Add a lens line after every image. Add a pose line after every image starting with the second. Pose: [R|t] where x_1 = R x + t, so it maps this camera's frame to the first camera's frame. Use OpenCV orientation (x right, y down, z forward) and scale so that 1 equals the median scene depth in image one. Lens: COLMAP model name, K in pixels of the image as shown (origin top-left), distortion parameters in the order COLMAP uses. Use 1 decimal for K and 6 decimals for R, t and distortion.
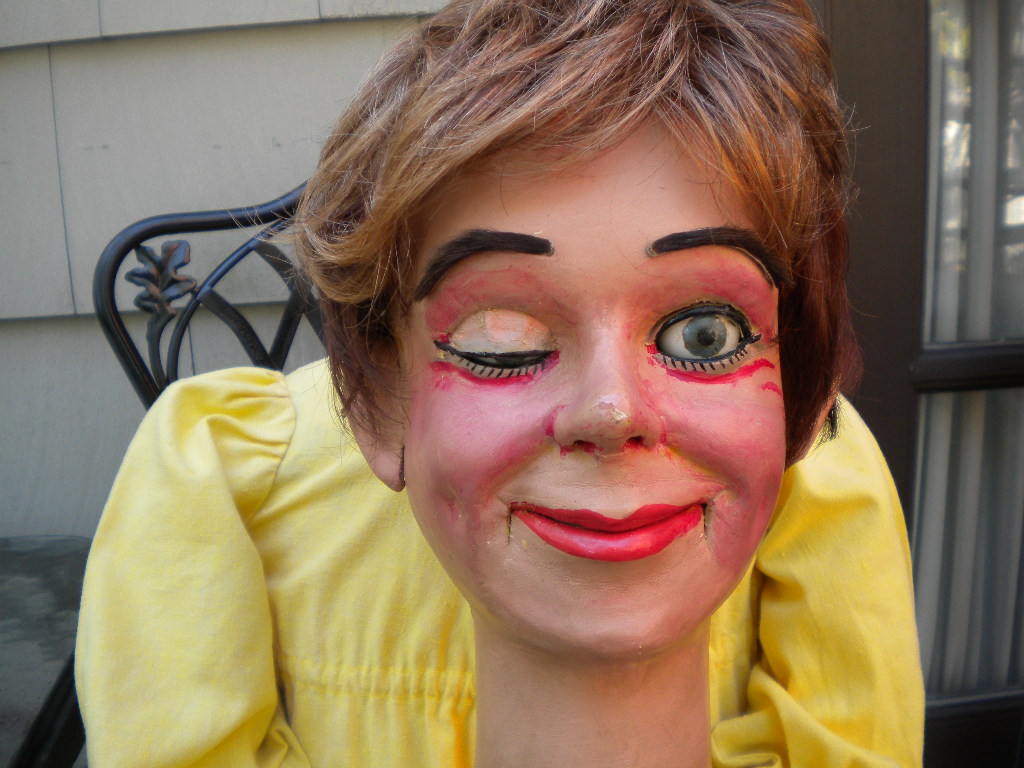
lens RADIAL K [[1067.6, 0, 512.0], [0, 1067.6, 384.0], [0, 0, 1]] dist [-0.060997, -0.184703]
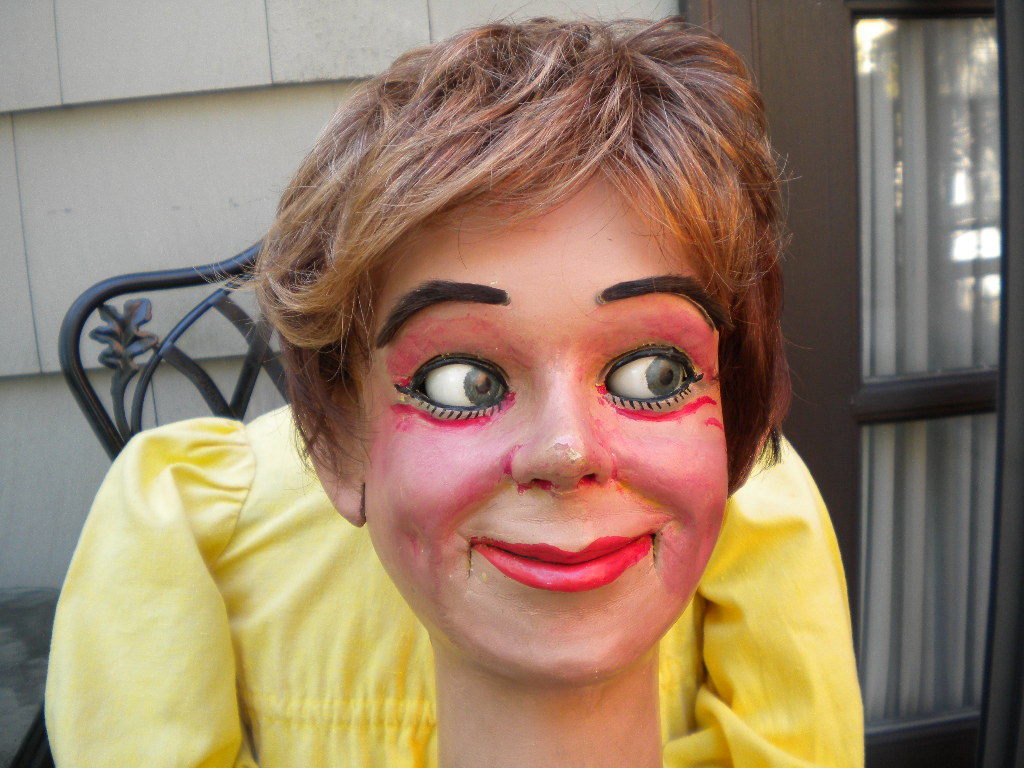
lens RADIAL K [[1067.6, 0, 512.0], [0, 1067.6, 384.0], [0, 0, 1]] dist [-0.060997, -0.184703]
pose [[0.998084, -0.015538, 0.059893, -0.022030], [0.016423, 0.999763, -0.014324, -0.025217], [-0.059656, 0.015281, 0.998102, -0.055680]]
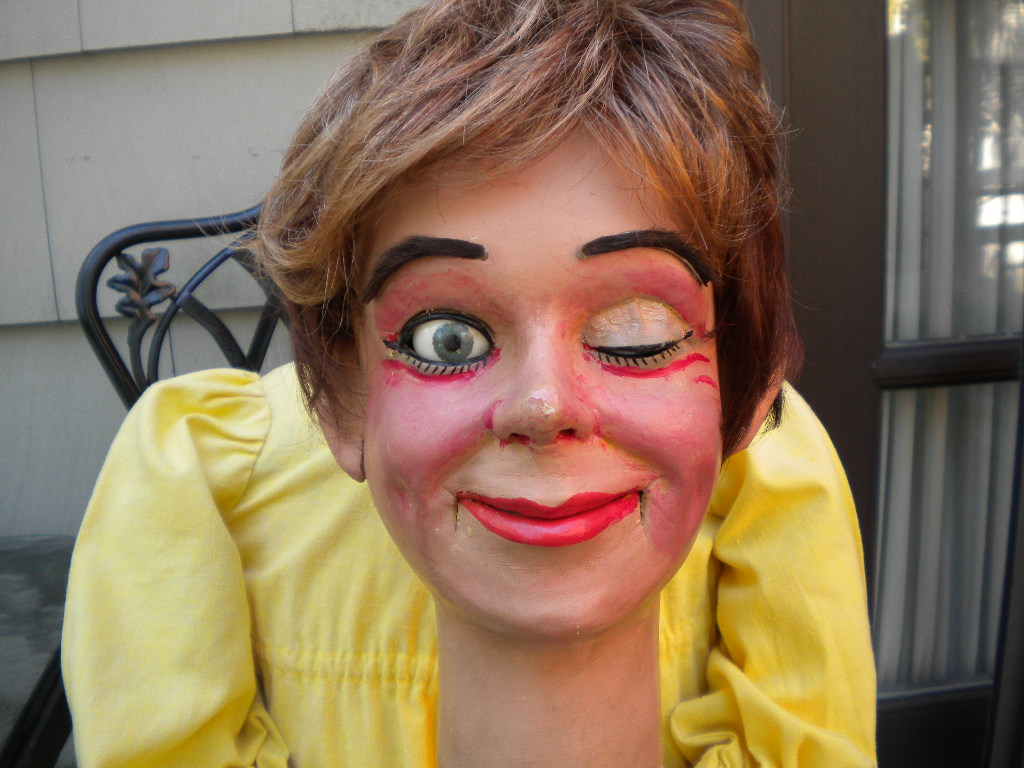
lens RADIAL K [[1067.6, 0, 512.0], [0, 1067.6, 384.0], [0, 0, 1]] dist [-0.060997, -0.184703]
pose [[0.999770, -0.011586, -0.018063, 0.076662], [0.011799, 0.999862, 0.011729, -0.008322], [0.017925, -0.011939, 0.999768, -0.059934]]
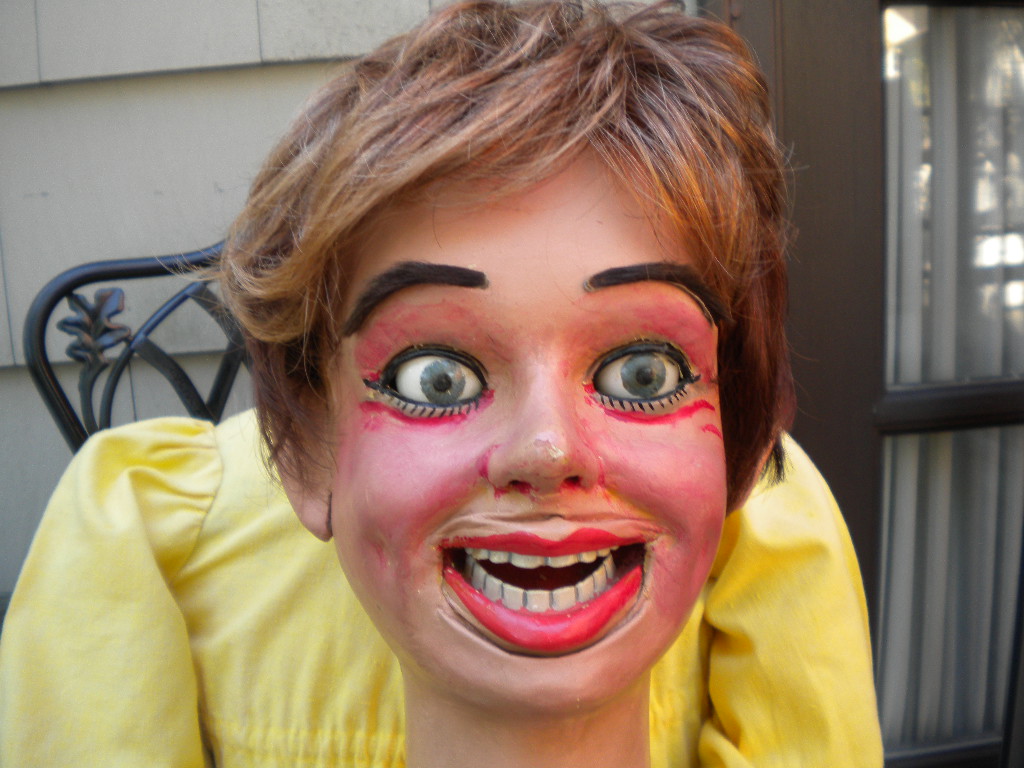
lens RADIAL K [[1067.6, 0, 512.0], [0, 1067.6, 384.0], [0, 0, 1]] dist [-0.060997, -0.184703]
pose [[0.998217, 0.006190, 0.059368, 0.003483], [-0.002185, 0.997731, -0.067292, 0.029399], [-0.059650, 0.067042, 0.995965, 0.038228]]
